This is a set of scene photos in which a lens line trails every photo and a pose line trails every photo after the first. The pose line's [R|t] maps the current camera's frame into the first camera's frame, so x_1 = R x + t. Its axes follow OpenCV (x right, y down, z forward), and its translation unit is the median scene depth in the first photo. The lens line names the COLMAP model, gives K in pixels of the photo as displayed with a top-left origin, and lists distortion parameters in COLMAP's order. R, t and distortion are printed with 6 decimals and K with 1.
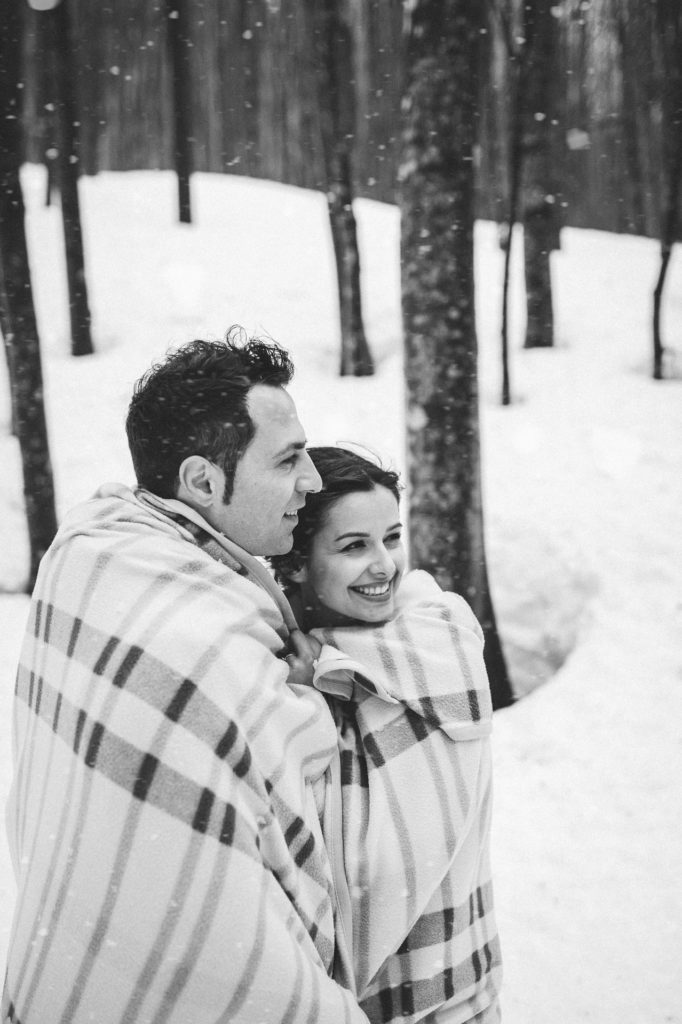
lens RADIAL K [[1156.6, 0, 367.7], [0, 1156.6, 539.5], [0, 0, 1]] dist [0.007518, 0.000000]
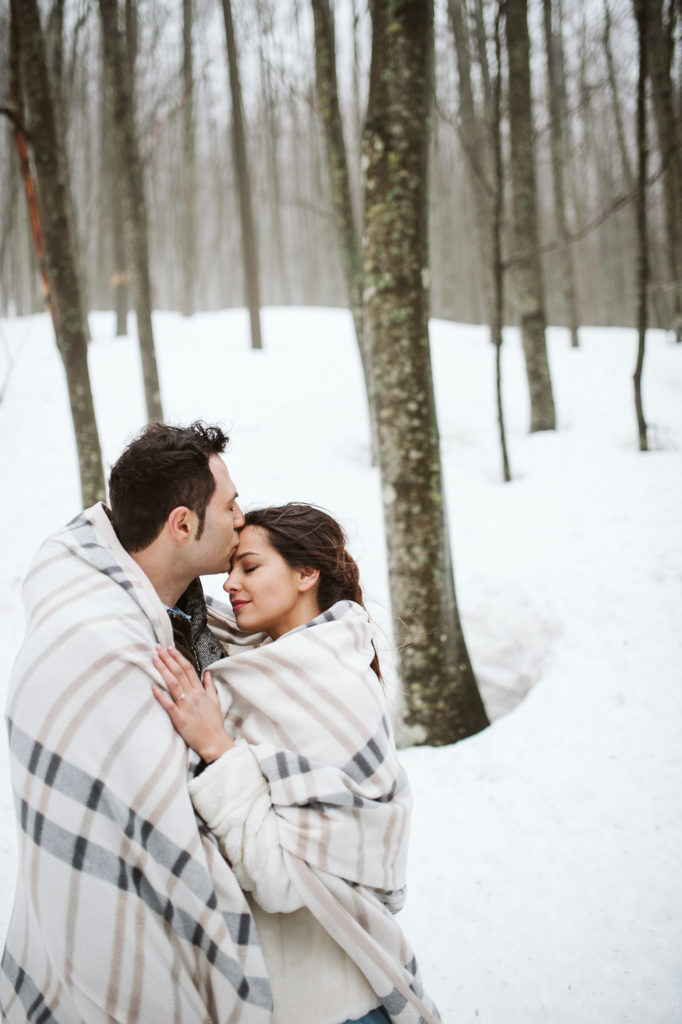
lens RADIAL K [[1041.5, 0, 343.3], [0, 1041.5, 510.3], [0, 0, 1]] dist [0.000526, 0.000000]
pose [[0.990934, -0.059400, -0.120505, 0.110196], [0.046442, 0.993106, -0.107624, 0.022161], [0.126067, 0.101051, 0.986862, -0.058391]]
